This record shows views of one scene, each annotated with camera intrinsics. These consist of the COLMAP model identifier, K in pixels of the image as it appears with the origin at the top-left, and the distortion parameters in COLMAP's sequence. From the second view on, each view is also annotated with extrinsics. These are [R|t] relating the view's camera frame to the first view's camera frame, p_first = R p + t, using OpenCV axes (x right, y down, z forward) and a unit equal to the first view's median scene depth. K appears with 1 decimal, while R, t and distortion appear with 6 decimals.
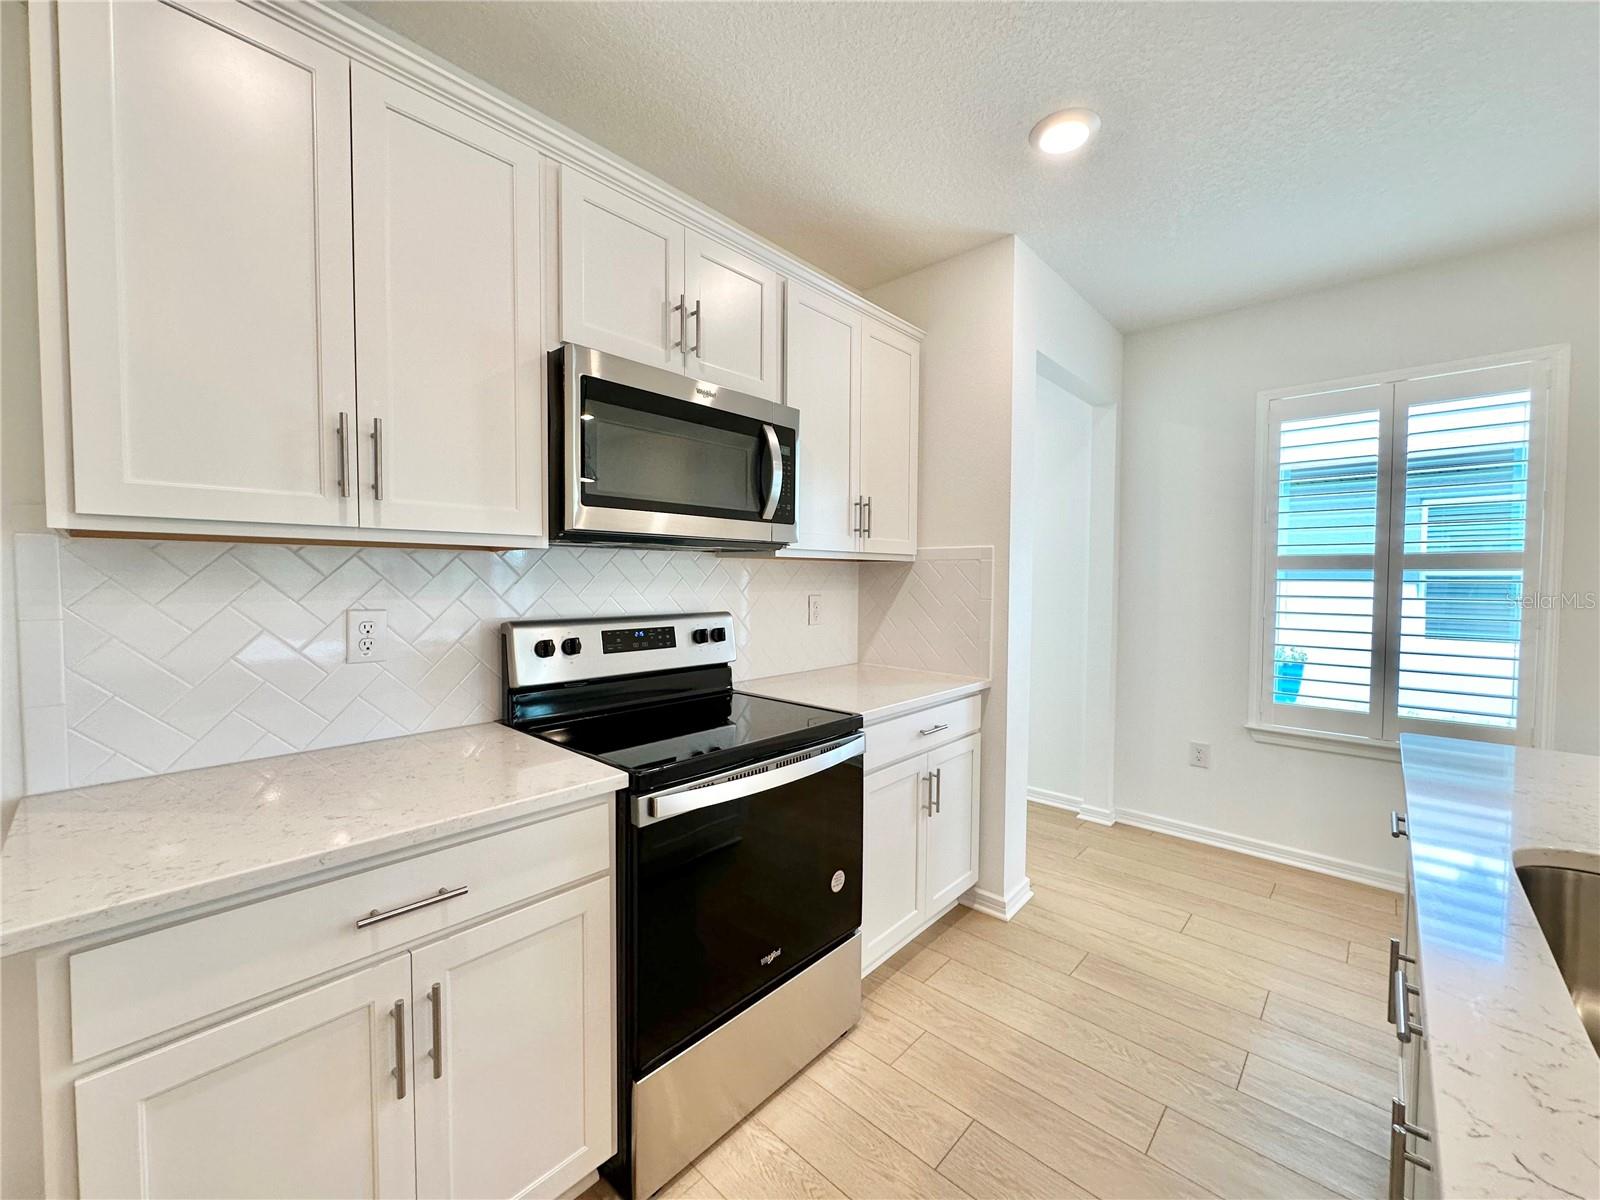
lens RADIAL K [[636.1, 0, 800.0], [0, 636.1, 600.0], [0, 0, 1]] dist [-0.003635, 0.000289]
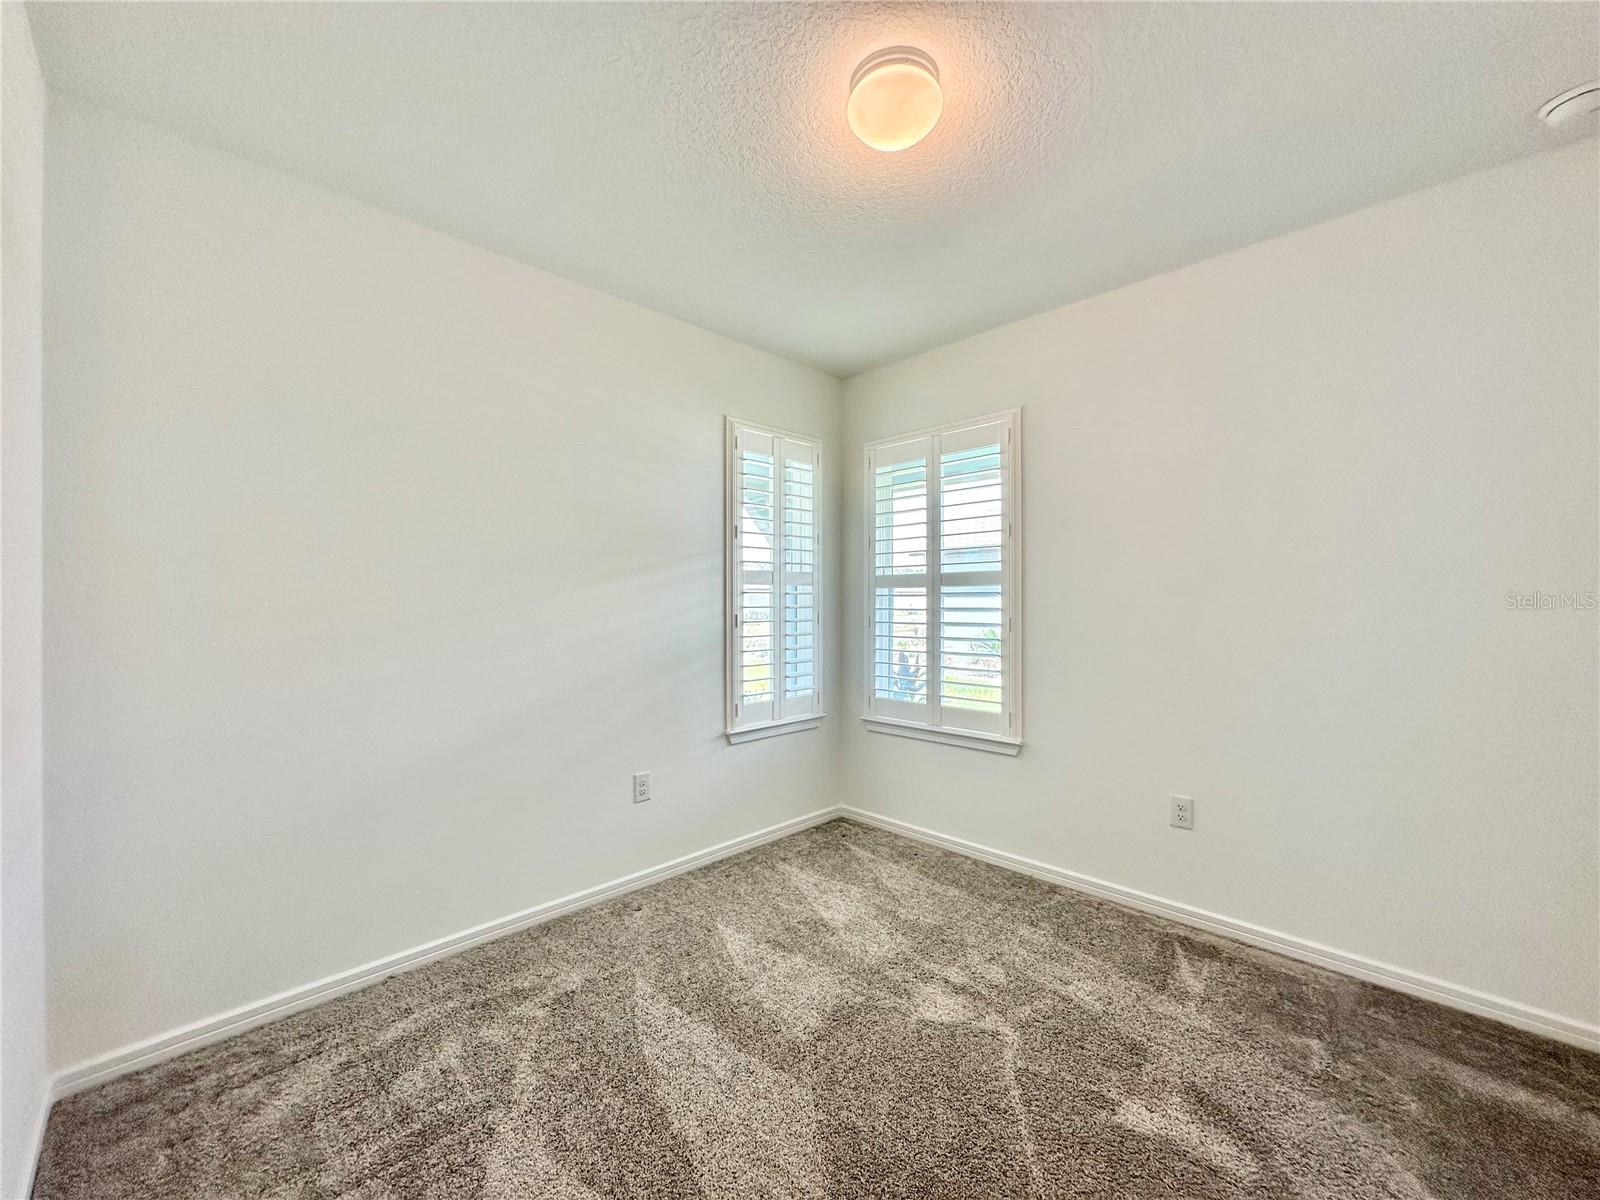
lens RADIAL K [[635.5, 0, 818.3], [0, 635.5, 597.4], [0, 0, 1]] dist [0.020799, -0.017009]
pose [[0.999875, -0.009751, -0.012470, 0.965640], [0.009300, 0.999318, -0.035727, 0.020562], [0.012810, 0.035606, 0.999284, -0.319220]]
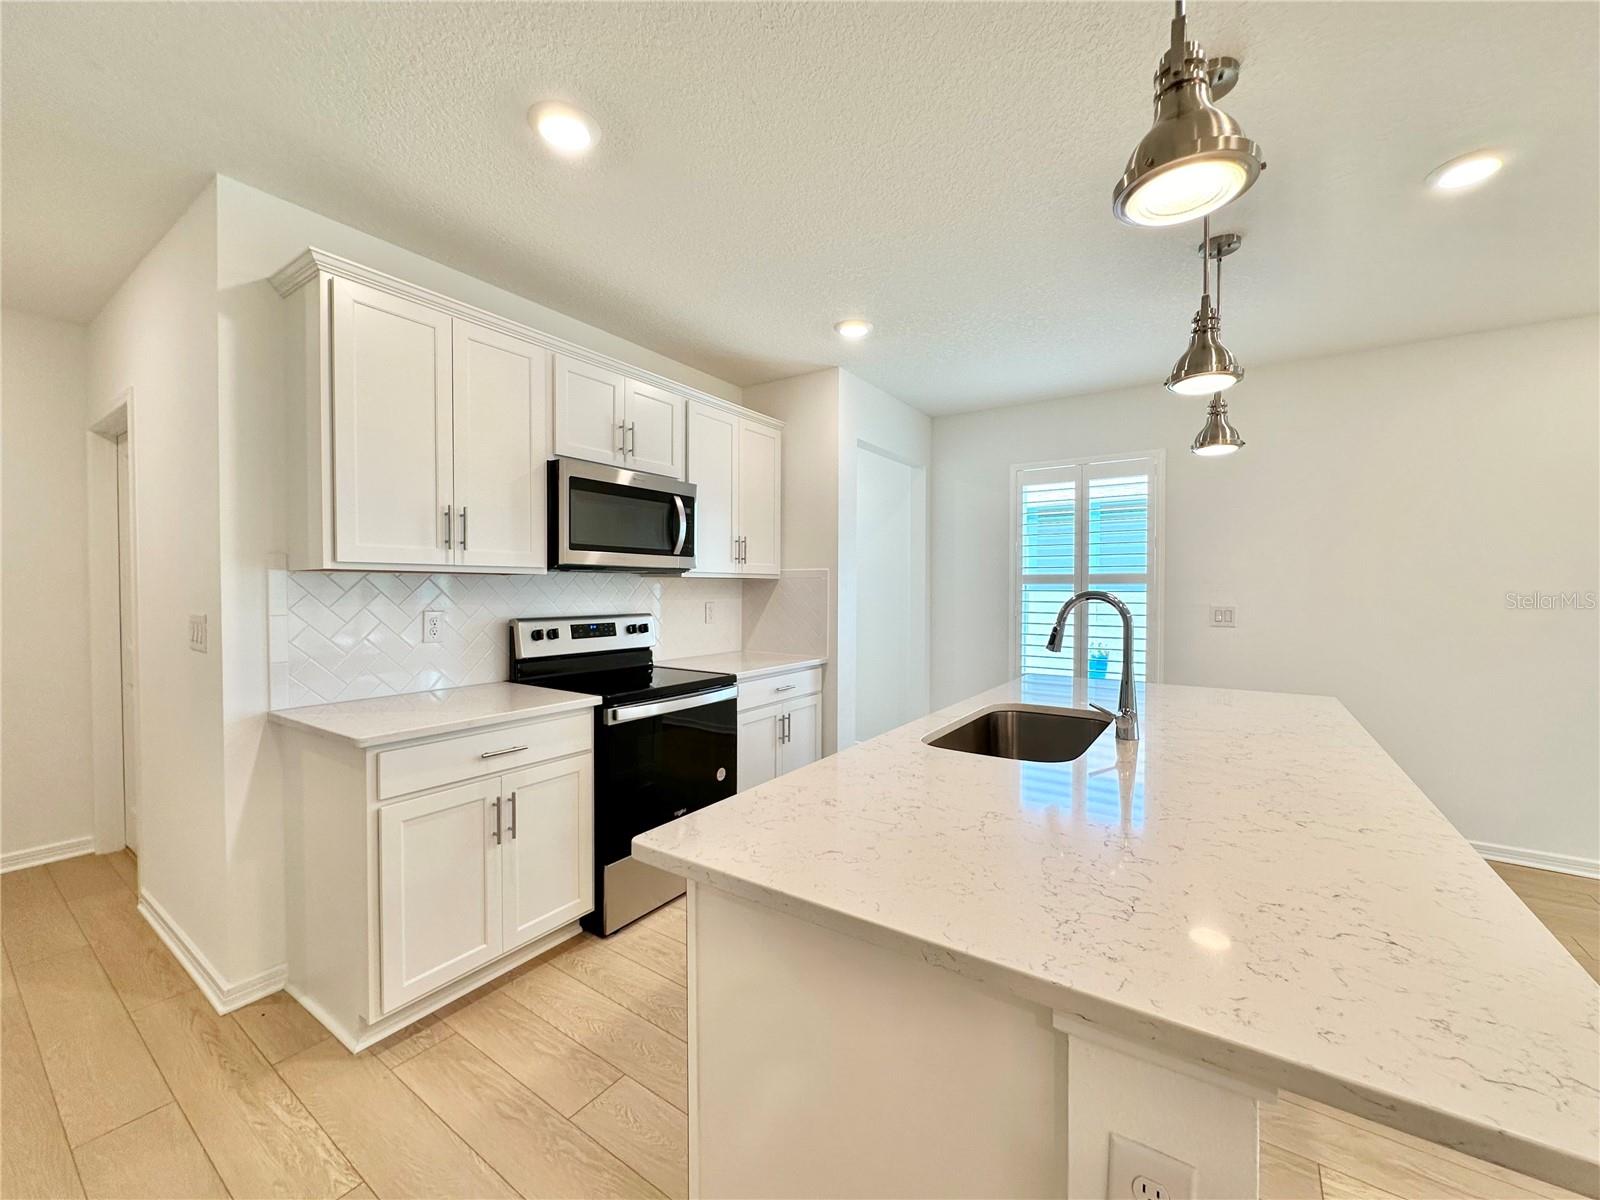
lens RADIAL K [[636.1, 0, 800.0], [0, 636.1, 600.0], [0, 0, 1]] dist [-0.003635, 0.000289]
pose [[0.989257, -0.004936, 0.146102, 0.020852], [0.007377, 0.999842, -0.016167, 0.015578], [-0.145999, 0.017071, 0.989137, -0.600393]]
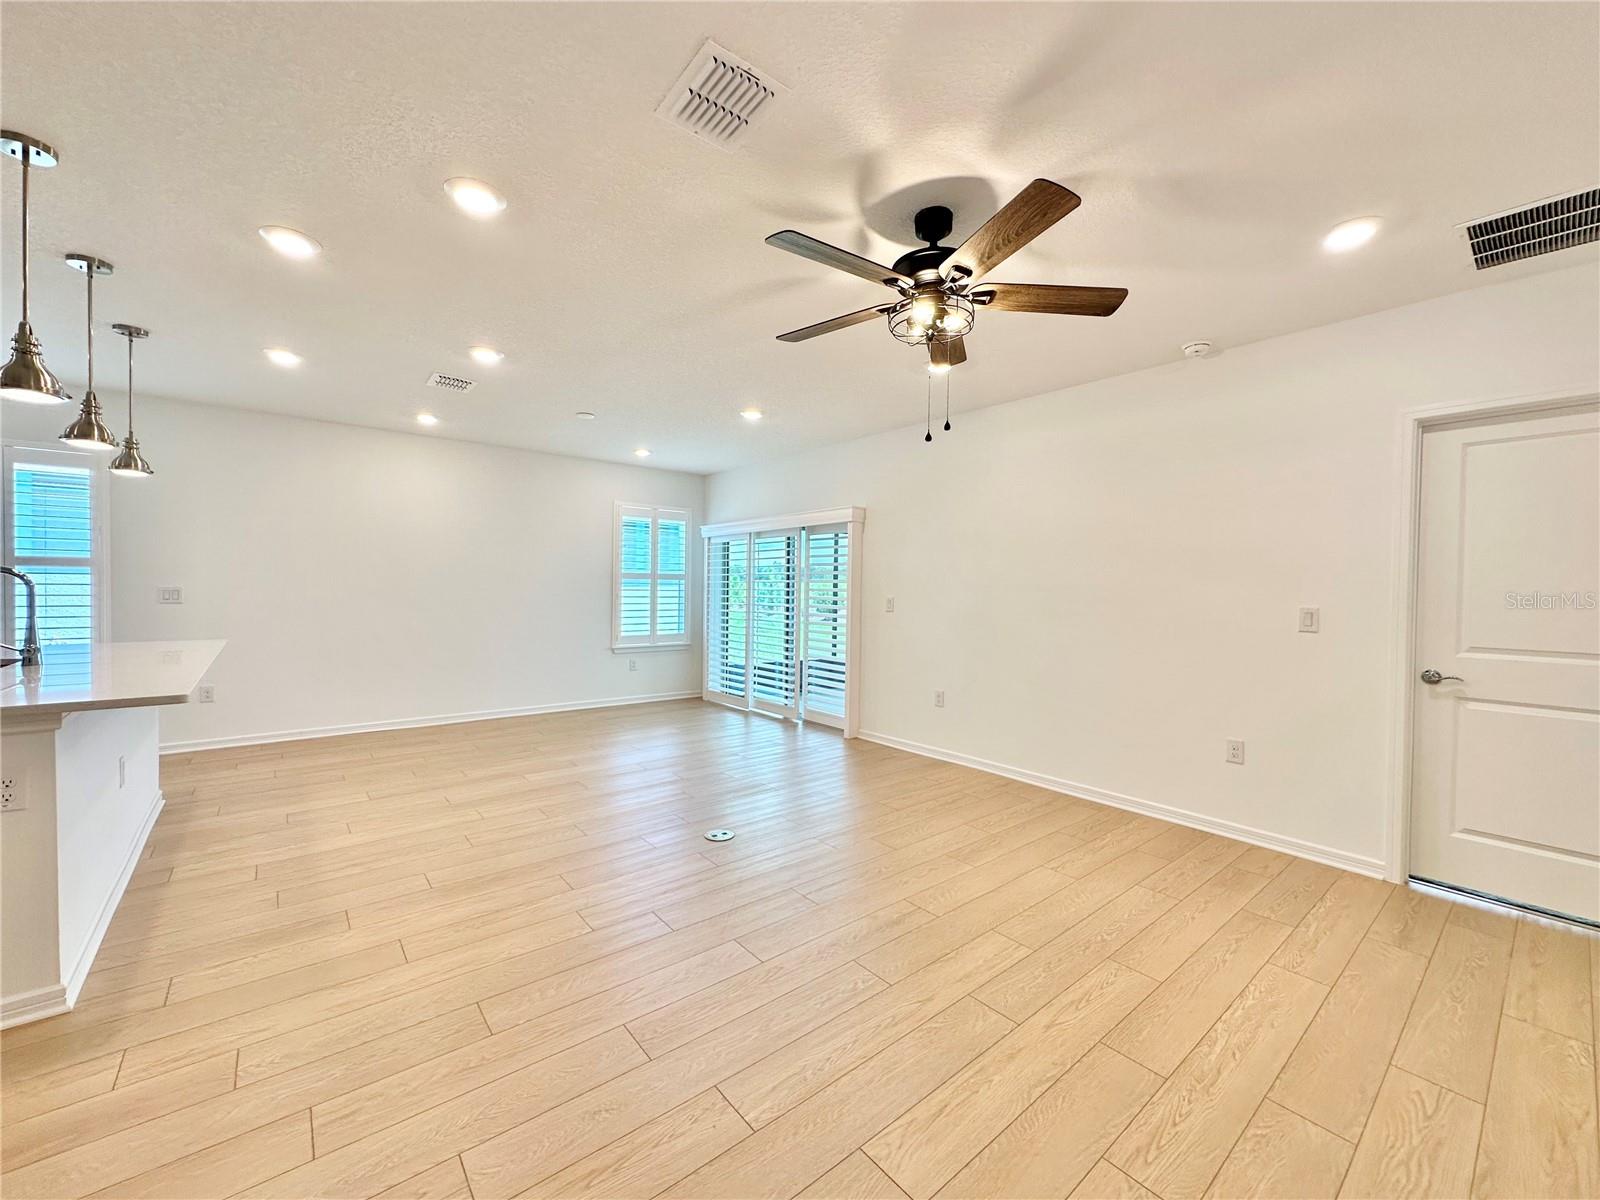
lens RADIAL K [[638.8, 0, 800.0], [0, 638.8, 600.0], [0, 0, 1]] dist [-0.002946, 0.000227]
pose [[0.131702, -0.020155, 0.991084, -0.498467], [0.021895, 0.999609, 0.017419, 0.071459], [-0.991048, 0.019406, 0.132092, -1.545844]]
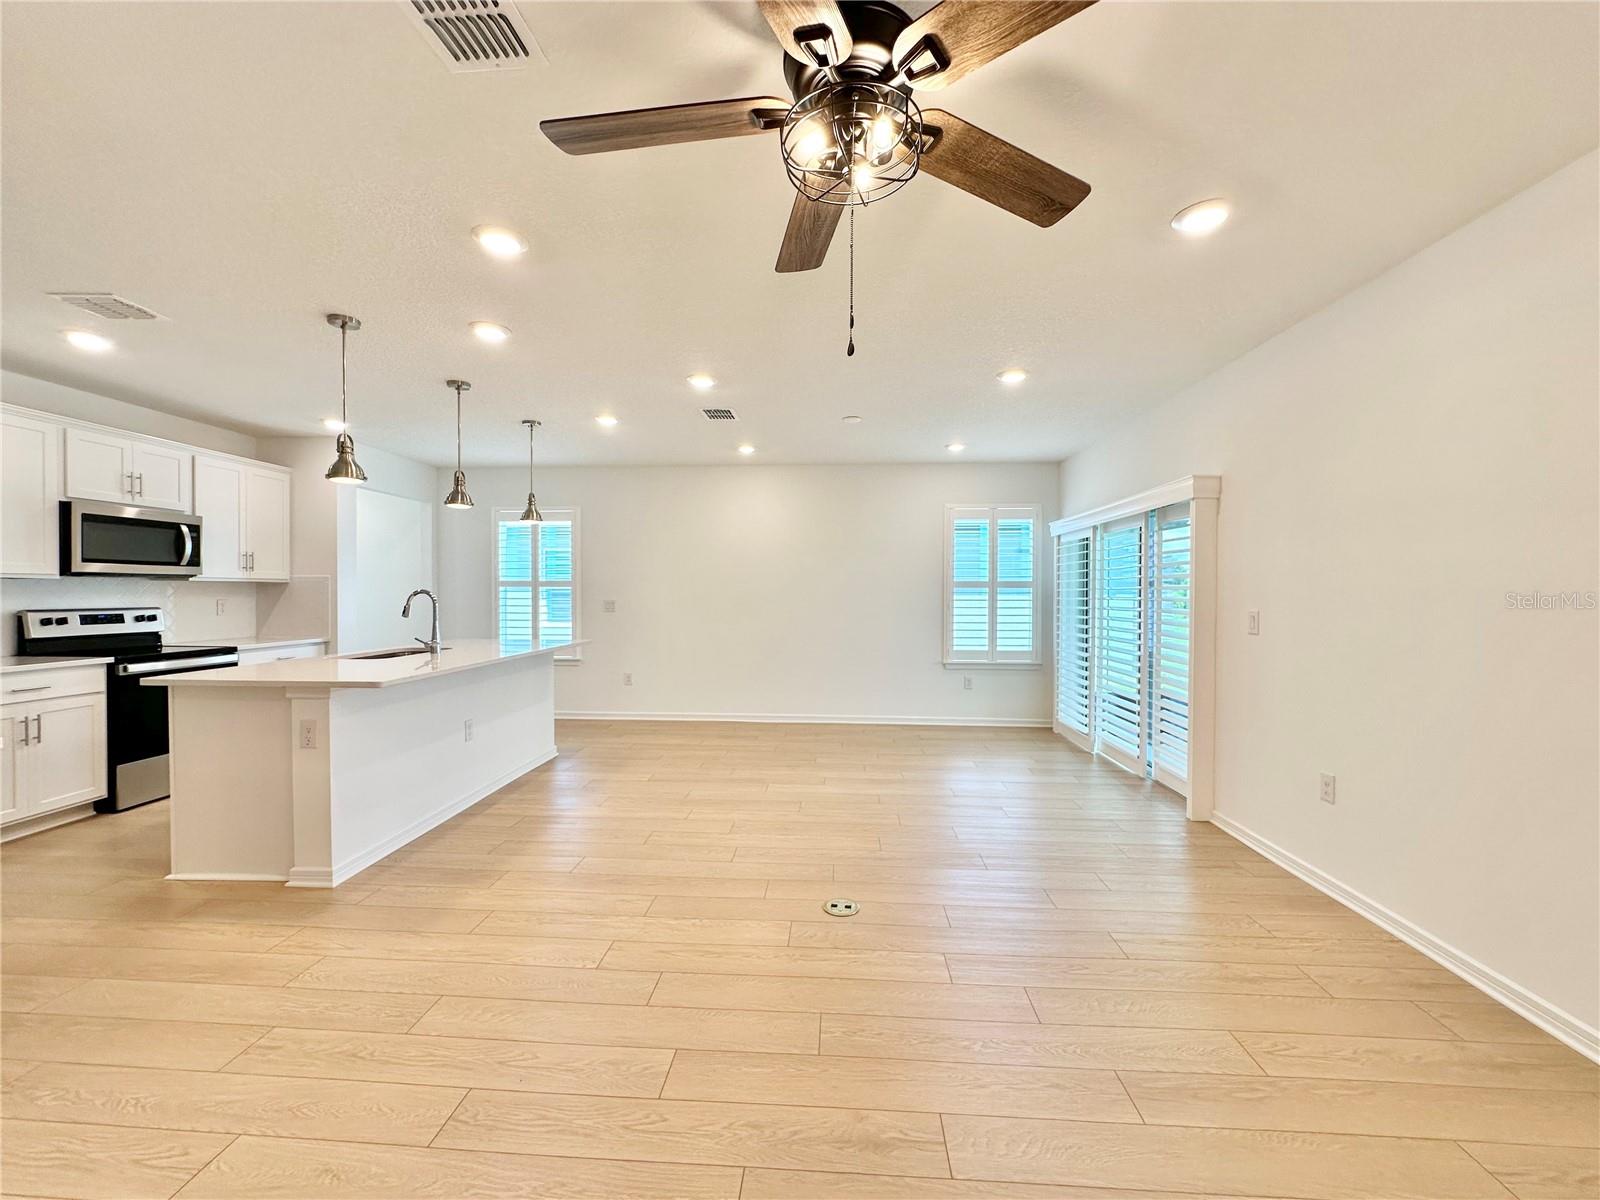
lens RADIAL K [[638.8, 0, 800.0], [0, 638.8, 600.0], [0, 0, 1]] dist [-0.002946, 0.000227]
pose [[0.771738, -0.010334, 0.635857, 0.195931], [0.023457, 0.999650, -0.012223, 0.076795], [-0.635508, 0.024349, 0.771710, -2.104634]]
